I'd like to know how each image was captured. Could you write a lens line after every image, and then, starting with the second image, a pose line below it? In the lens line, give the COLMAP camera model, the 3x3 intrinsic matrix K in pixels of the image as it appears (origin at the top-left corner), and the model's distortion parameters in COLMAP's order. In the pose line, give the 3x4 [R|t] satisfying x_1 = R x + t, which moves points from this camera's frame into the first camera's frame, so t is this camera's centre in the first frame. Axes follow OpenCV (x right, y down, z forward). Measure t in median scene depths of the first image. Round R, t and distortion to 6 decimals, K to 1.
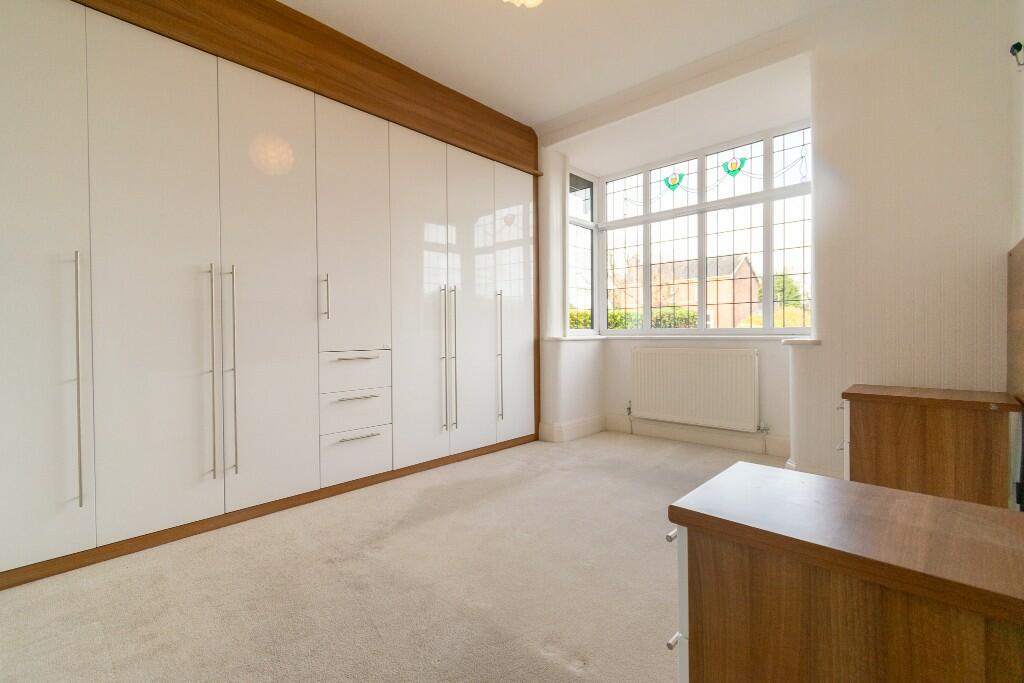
lens RADIAL K [[452.5, 0, 516.0], [0, 452.5, 337.9], [0, 0, 1]] dist [0.001754, 0.000215]
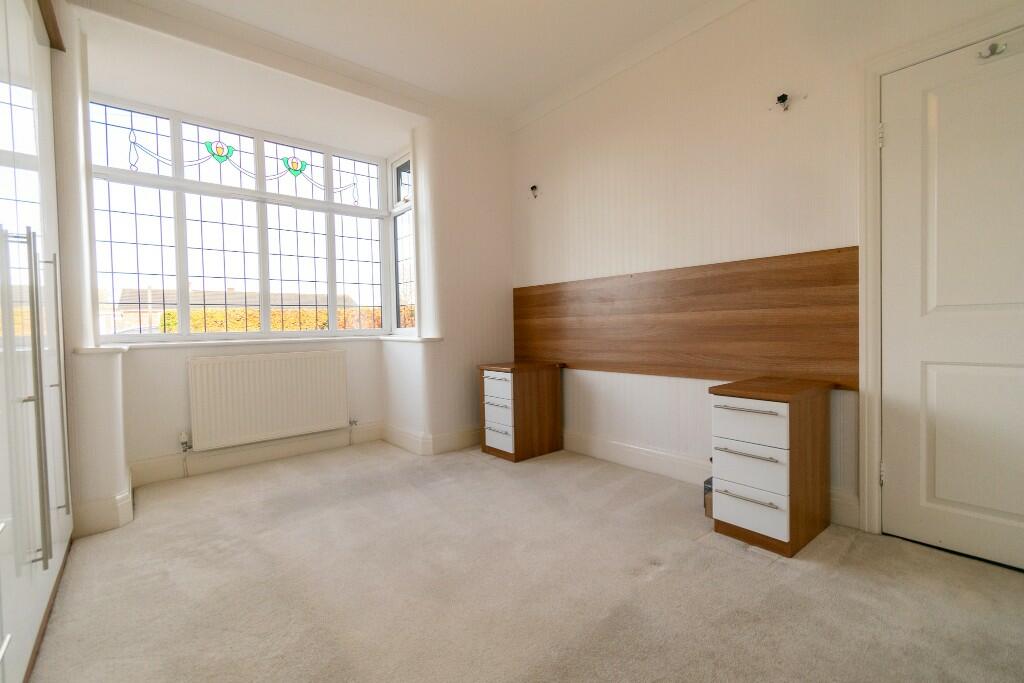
lens RADIAL K [[452.5, 0, 515.8], [0, 452.5, 339.8], [0, 0, 1]] dist [0.001754, 0.000215]
pose [[0.112980, -0.024279, 0.993301, -0.432963], [0.035857, 0.999150, 0.020344, -0.005180], [-0.992950, 0.033319, 0.113755, 0.412876]]
